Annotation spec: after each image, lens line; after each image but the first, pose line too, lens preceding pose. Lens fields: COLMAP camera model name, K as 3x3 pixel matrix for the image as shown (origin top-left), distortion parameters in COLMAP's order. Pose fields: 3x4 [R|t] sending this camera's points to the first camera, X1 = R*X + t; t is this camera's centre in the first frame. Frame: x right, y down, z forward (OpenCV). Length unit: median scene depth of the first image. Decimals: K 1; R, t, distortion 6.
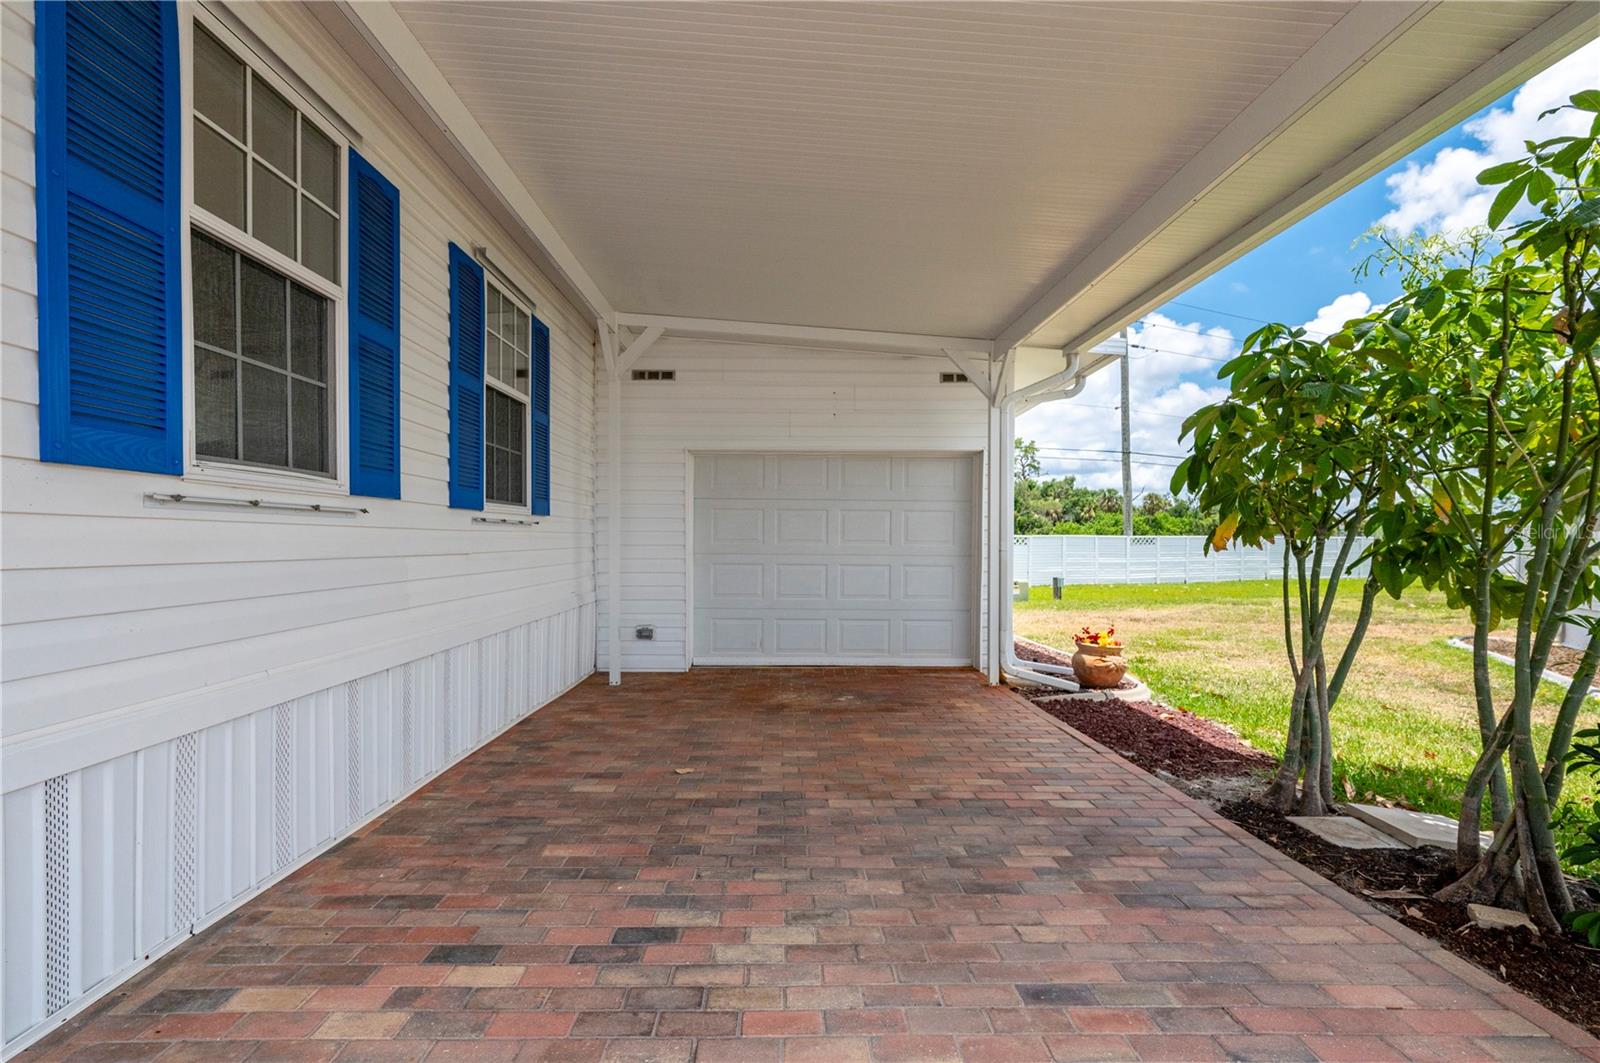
lens RADIAL K [[721.4, 0, 795.1], [0, 721.4, 548.2], [0, 0, 1]] dist [0.000857, 0.000002]
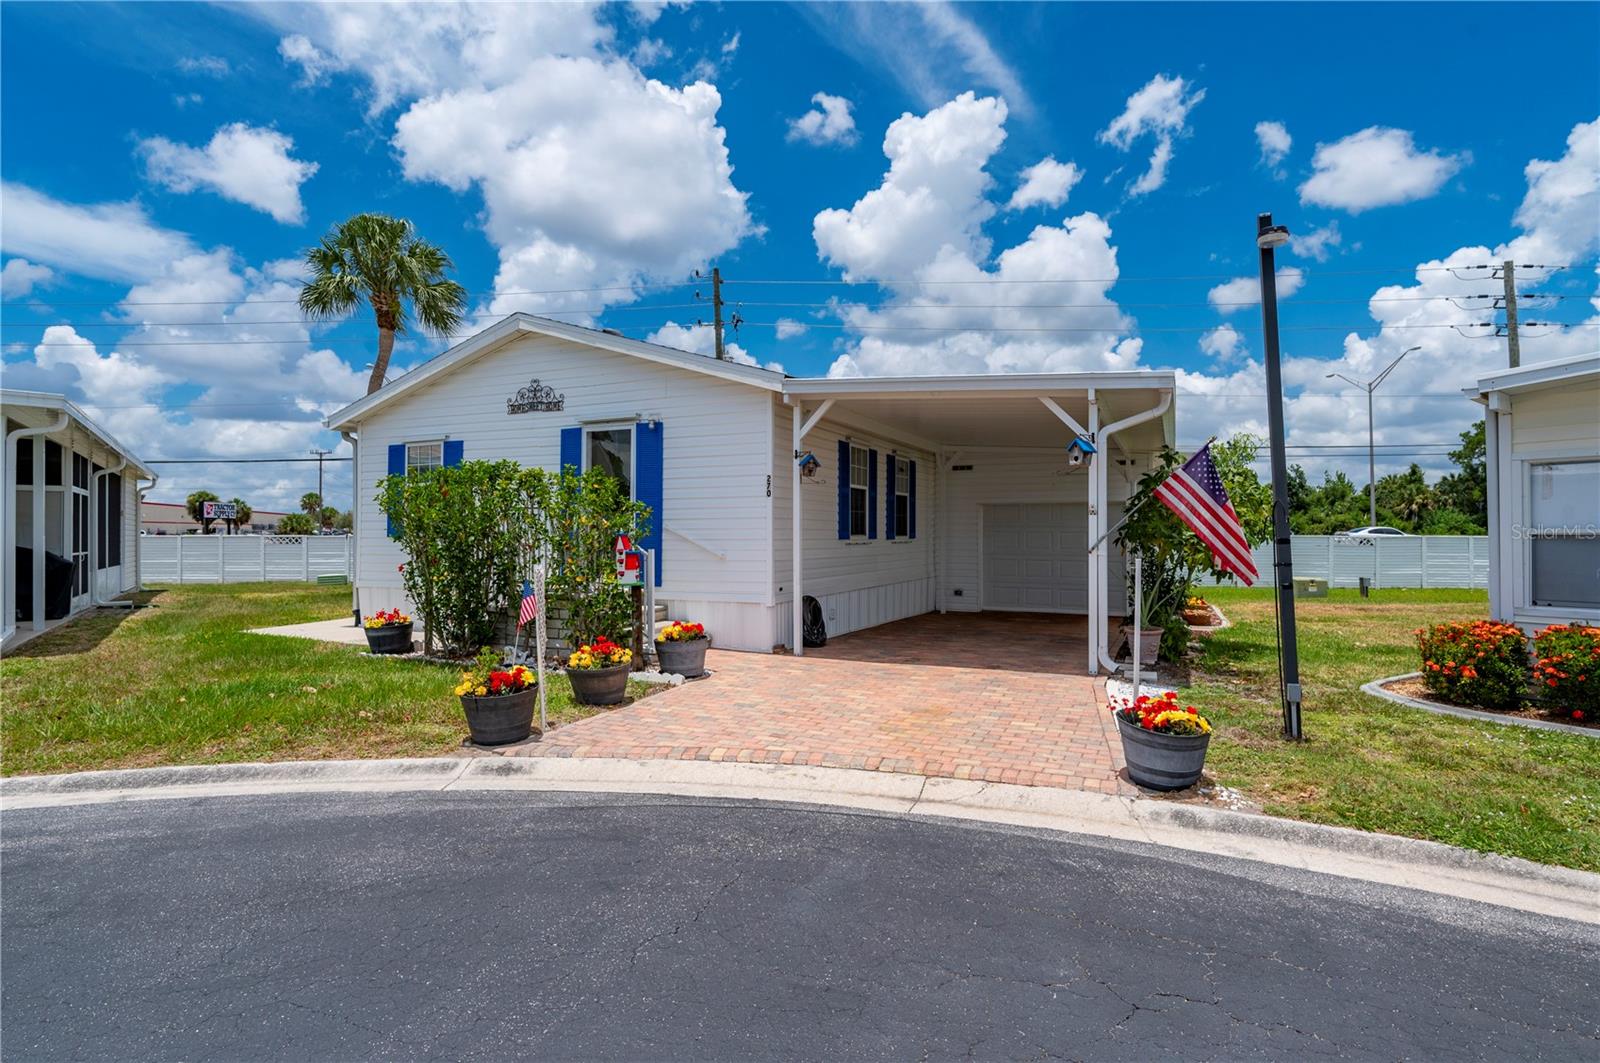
lens RADIAL K [[737.1, 0, 829.0], [0, 737.1, 531.2], [0, 0, 1]] dist [0.000212, -0.000183]
pose [[0.909288, -0.005145, -0.416136, 0.480053], [-0.003121, 0.999811, -0.019182, -0.023533], [0.416156, 0.018741, 0.909100, -1.547032]]
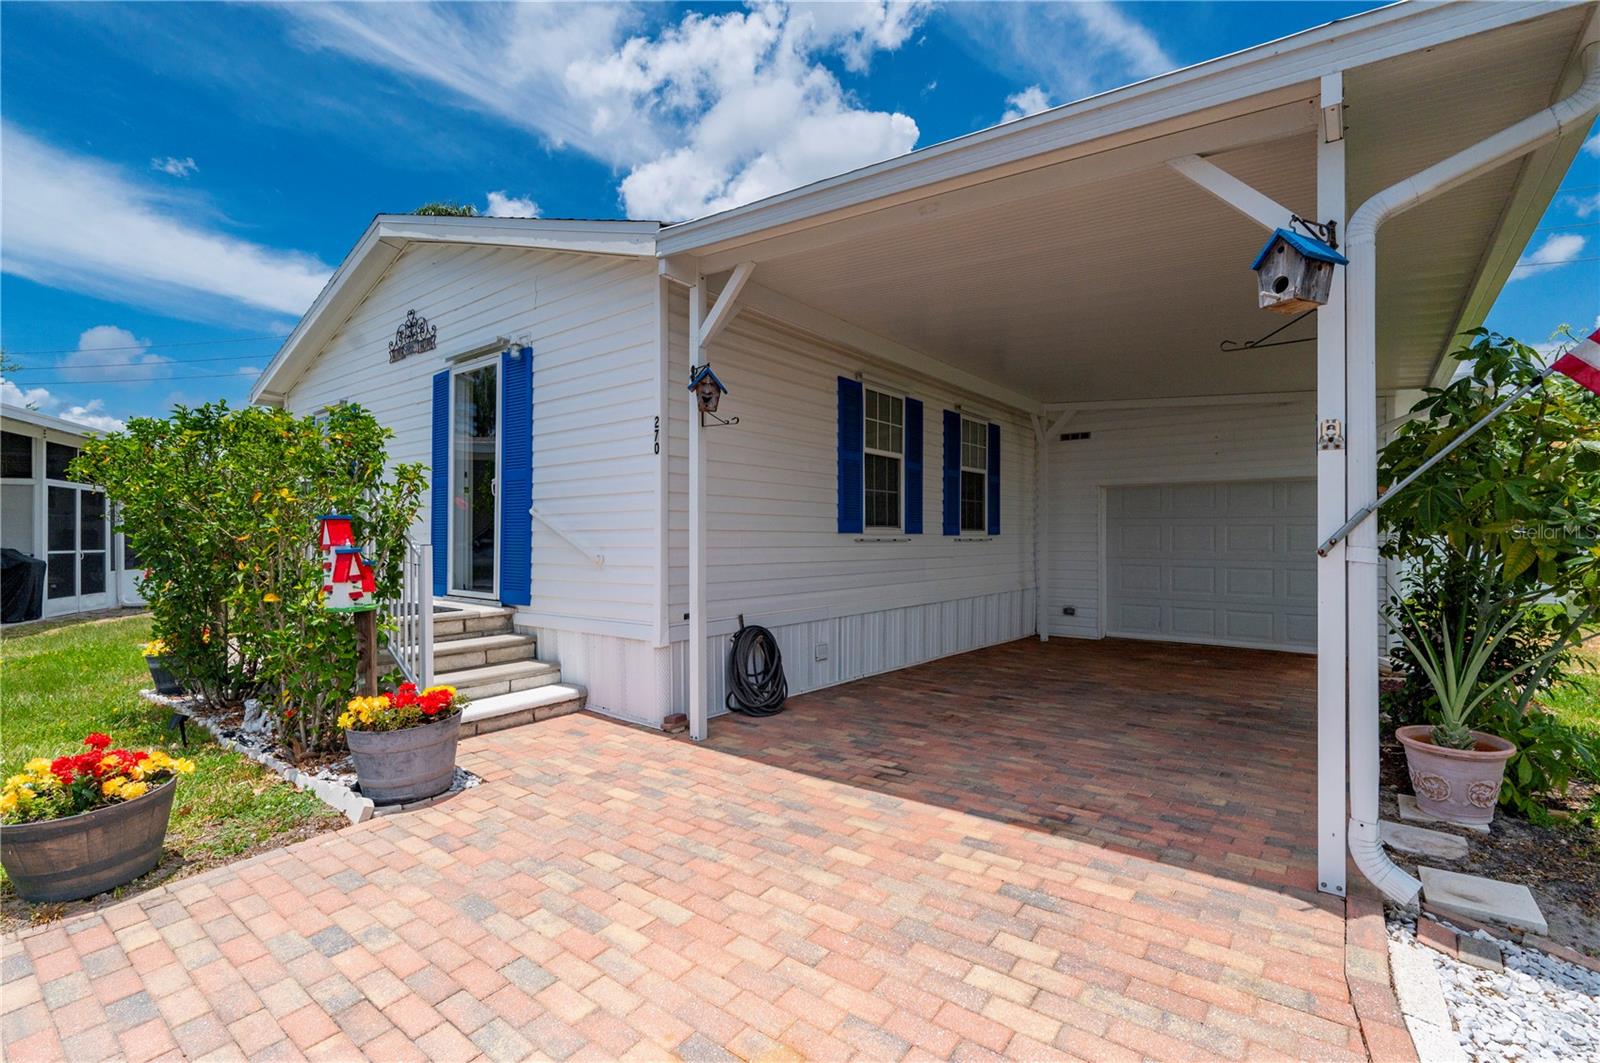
lens RADIAL K [[706.7, 0, 802.9], [0, 706.7, 540.2], [0, 0, 1]] dist [0.000471, -0.001893]
pose [[0.786417, -0.002037, -0.617692, 0.369839], [-0.005212, 0.999937, -0.009934, -0.014686], [0.617674, 0.011031, 0.786357, -0.684242]]
